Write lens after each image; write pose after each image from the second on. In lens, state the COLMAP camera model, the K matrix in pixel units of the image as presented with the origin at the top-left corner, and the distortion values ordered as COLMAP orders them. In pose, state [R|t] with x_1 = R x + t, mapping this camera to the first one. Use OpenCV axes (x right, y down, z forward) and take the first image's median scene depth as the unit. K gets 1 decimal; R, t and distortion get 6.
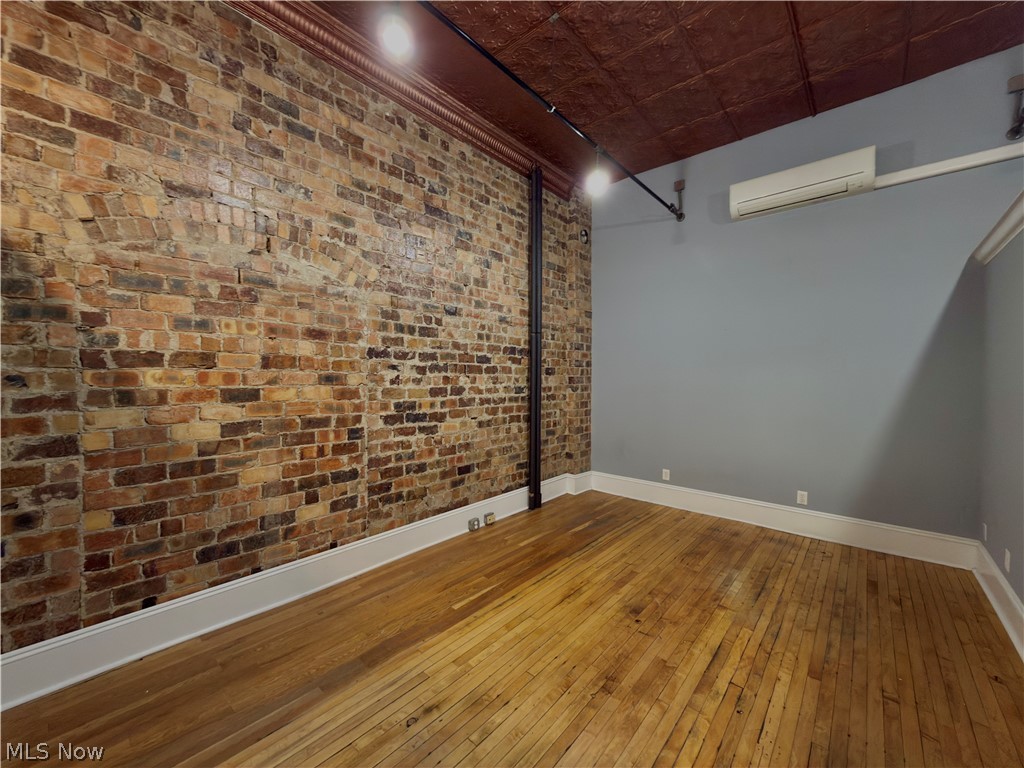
lens RADIAL K [[408.3, 0, 512.4], [0, 408.3, 382.9], [0, 0, 1]] dist [0.000204, -0.000701]
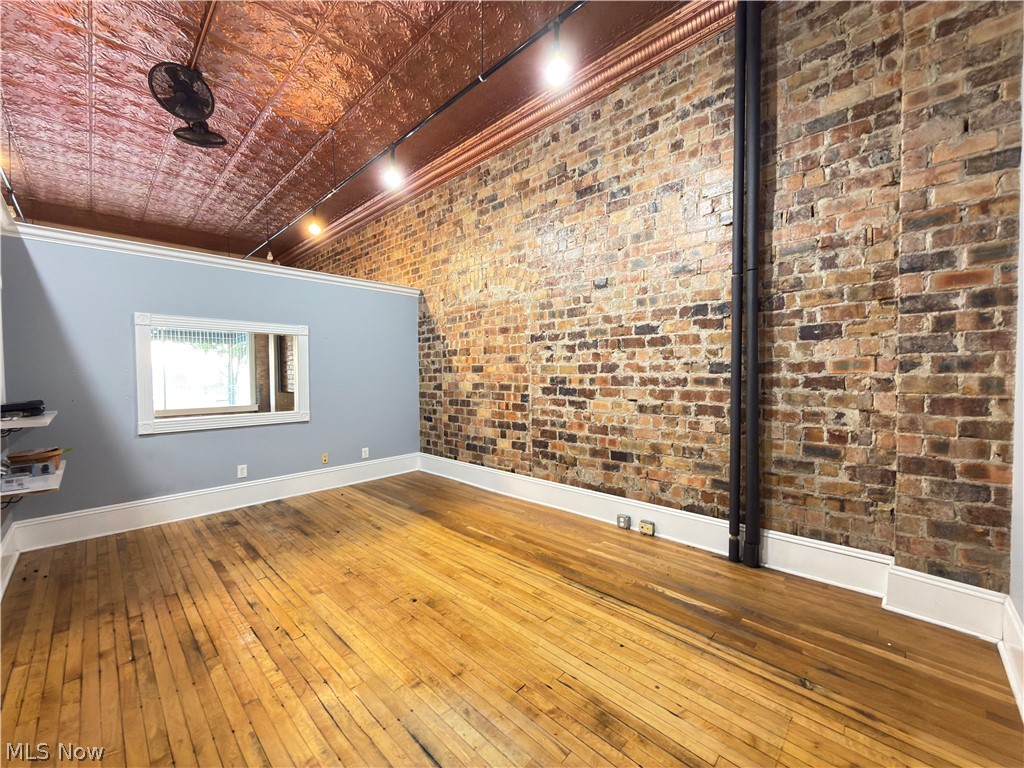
lens RADIAL K [[408.3, 0, 512.5], [0, 408.3, 381.8], [0, 0, 1]] dist [0.000204, -0.000701]
pose [[-0.046271, 0.019892, -0.998731, 0.880725], [-0.005586, 0.999781, 0.020172, 0.036581], [0.998913, 0.006513, -0.046150, 0.902282]]
